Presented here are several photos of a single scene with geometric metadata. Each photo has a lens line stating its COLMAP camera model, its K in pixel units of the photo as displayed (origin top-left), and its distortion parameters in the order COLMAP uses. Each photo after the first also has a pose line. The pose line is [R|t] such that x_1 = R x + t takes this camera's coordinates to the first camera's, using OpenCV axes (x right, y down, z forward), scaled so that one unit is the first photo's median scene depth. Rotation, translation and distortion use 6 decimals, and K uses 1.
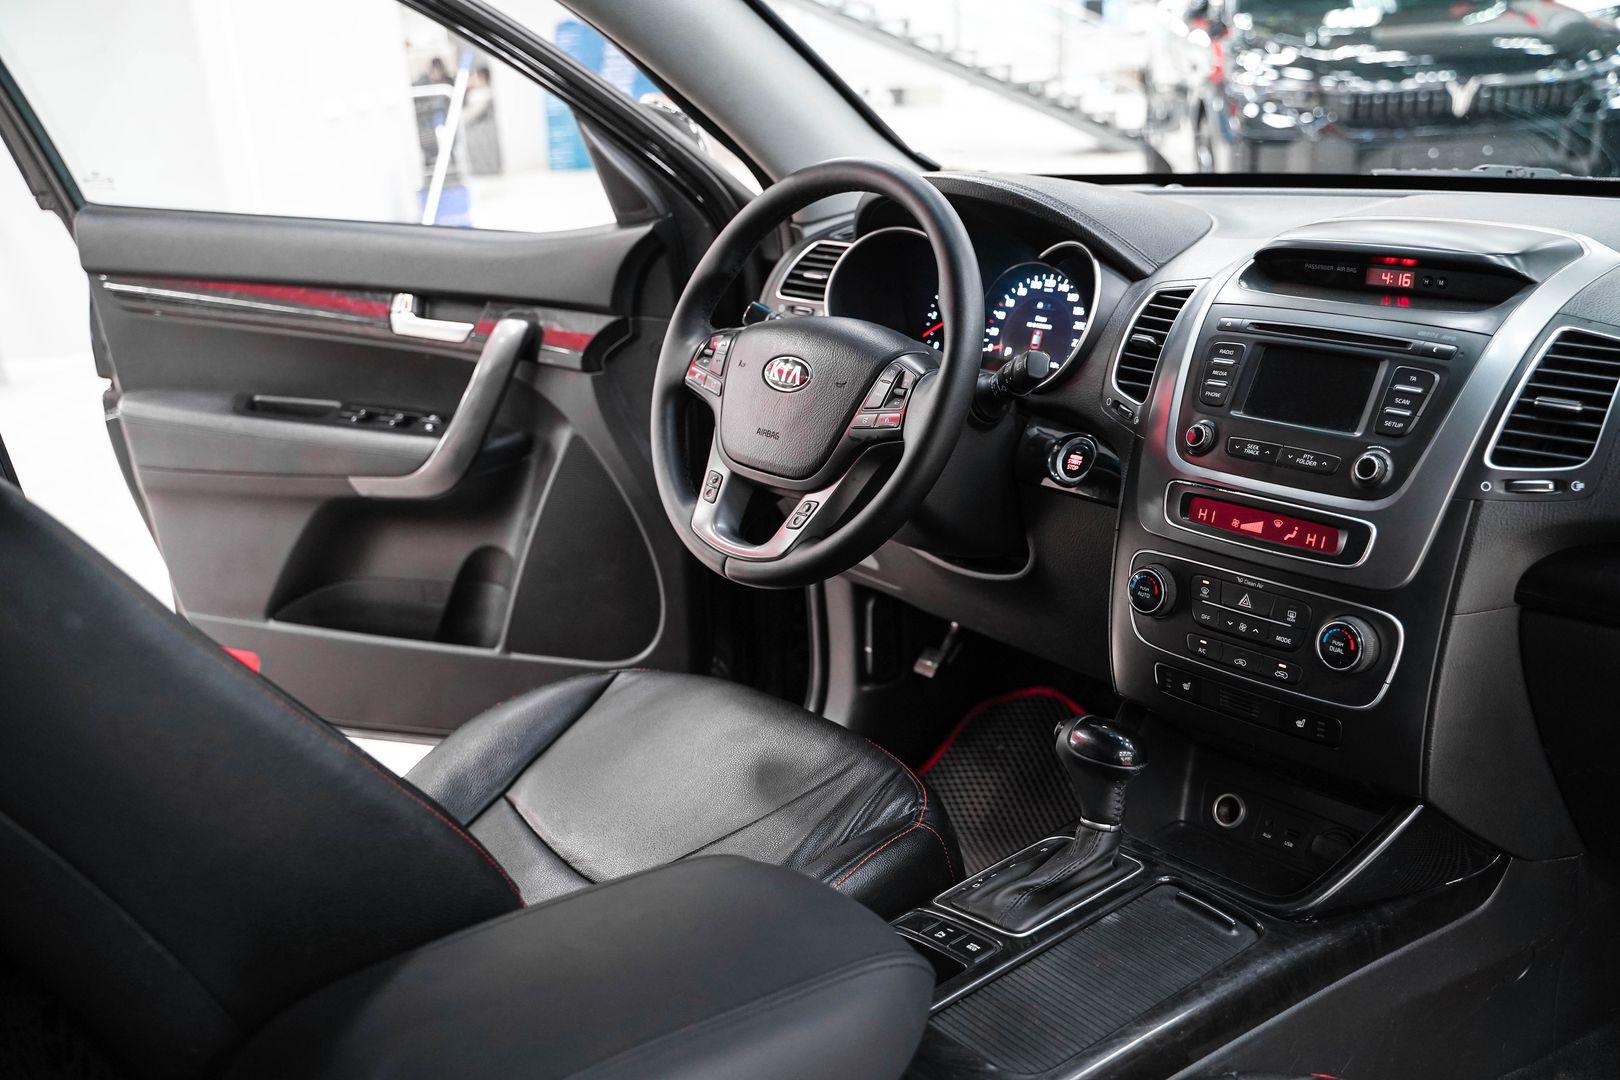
lens RADIAL K [[1744.6, 0, 810.0], [0, 1744.6, 540.0], [0, 0, 1]] dist [0.000279, -0.003300]
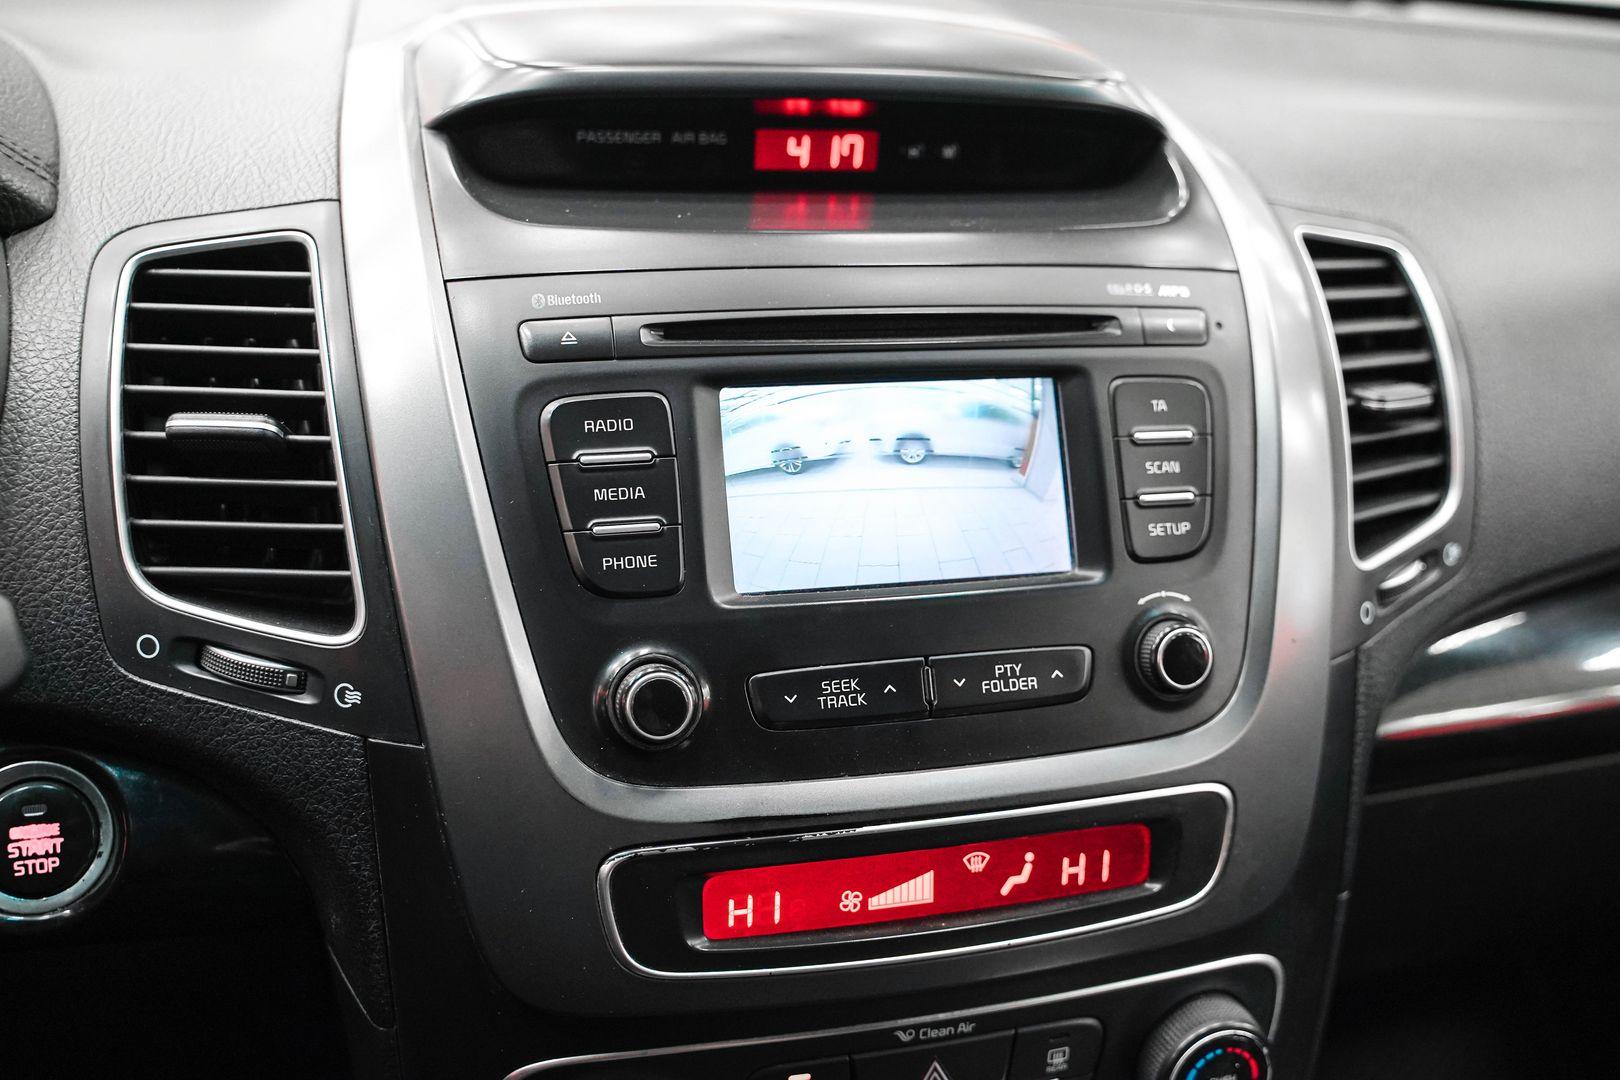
lens RADIAL K [[1463.9, 0, 810.5], [0, 1463.9, 522.7], [0, 0, 1]] dist [-0.050769, -0.005848]
pose [[0.426657, -0.319363, 0.846151, 0.011672], [0.182382, 0.946741, 0.265365, -0.130588], [-0.885833, 0.041103, 0.462180, 0.696995]]
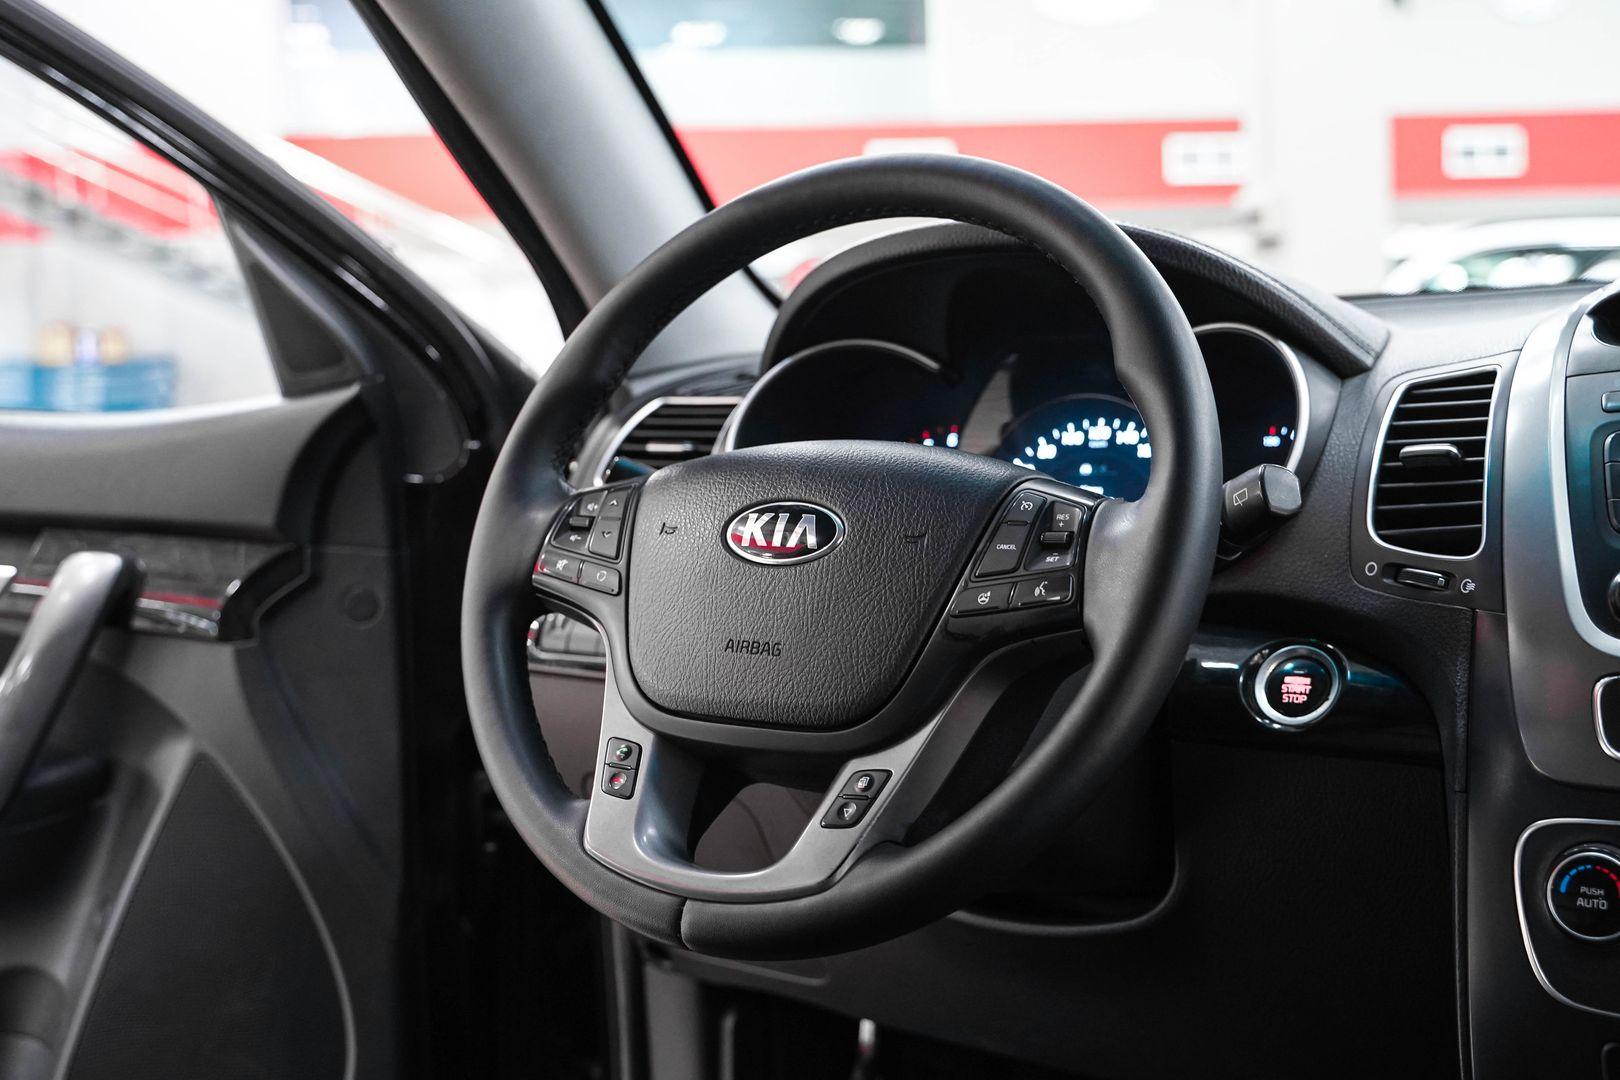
lens RADIAL K [[1905.3, 0, 814.6], [0, 1905.3, 512.1], [0, 0, 1]] dist [-0.011215, -0.039806]
pose [[0.958362, 0.003024, 0.285541, -0.152198], [0.066612, 0.969989, -0.233845, 0.029149], [-0.277679, 0.243129, 0.929399, 0.433160]]
